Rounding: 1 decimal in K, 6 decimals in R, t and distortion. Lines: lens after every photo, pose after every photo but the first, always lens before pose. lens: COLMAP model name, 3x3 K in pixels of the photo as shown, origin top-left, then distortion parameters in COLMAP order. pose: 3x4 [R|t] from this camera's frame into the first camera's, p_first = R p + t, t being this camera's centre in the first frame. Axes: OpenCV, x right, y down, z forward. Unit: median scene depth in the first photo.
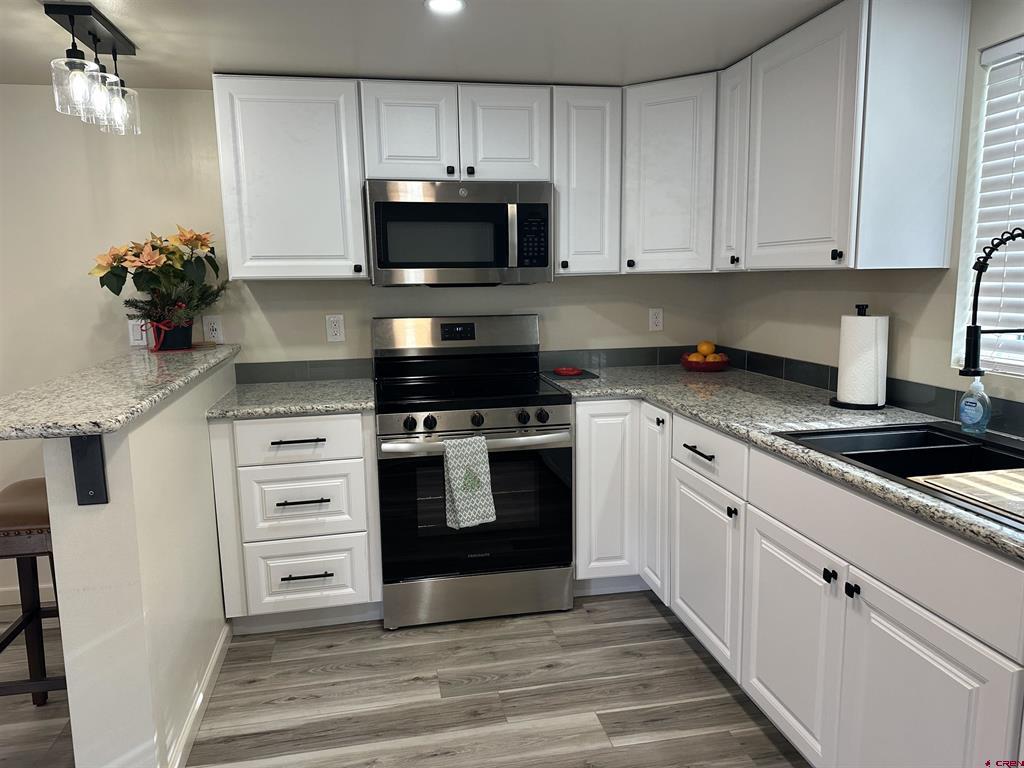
lens RADIAL K [[717.6, 0, 512.0], [0, 717.6, 384.0], [0, 0, 1]] dist [0.098008, -0.173921]
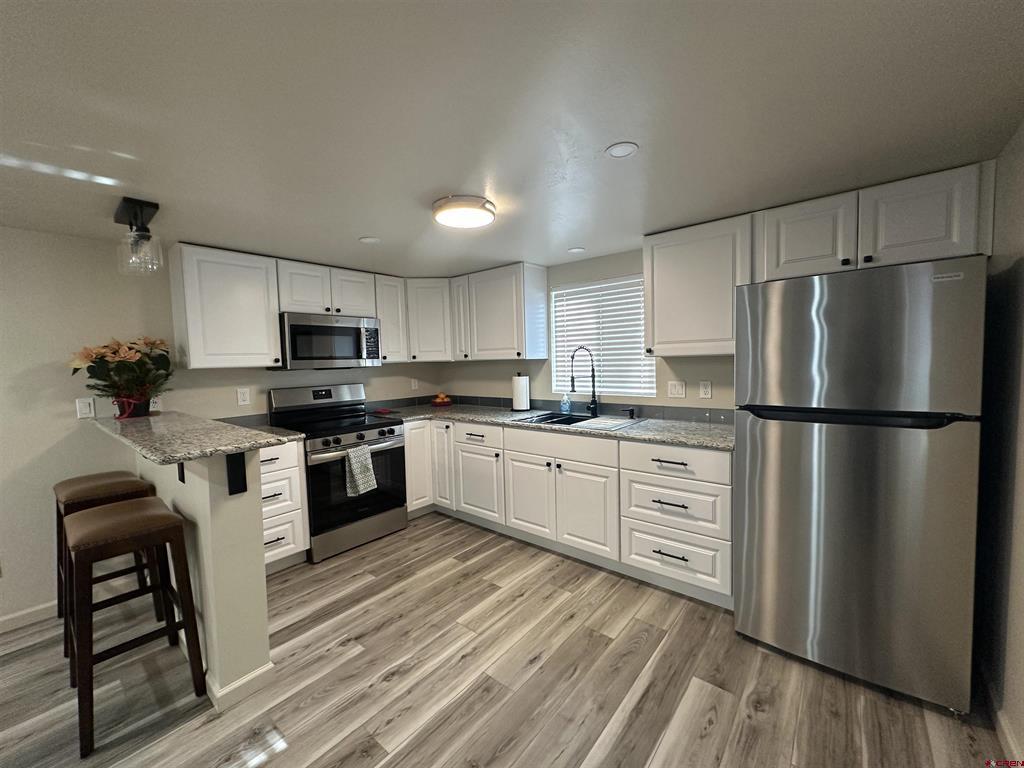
lens RADIAL K [[408.5, 0, 512.0], [0, 408.5, 384.0], [0, 0, 1]] dist [-0.000588, -0.000073]
pose [[0.778248, -0.042371, 0.626526, -0.425047], [0.108324, 0.991823, -0.067481, 0.026954], [-0.618544, 0.120385, 0.776474, -0.123987]]
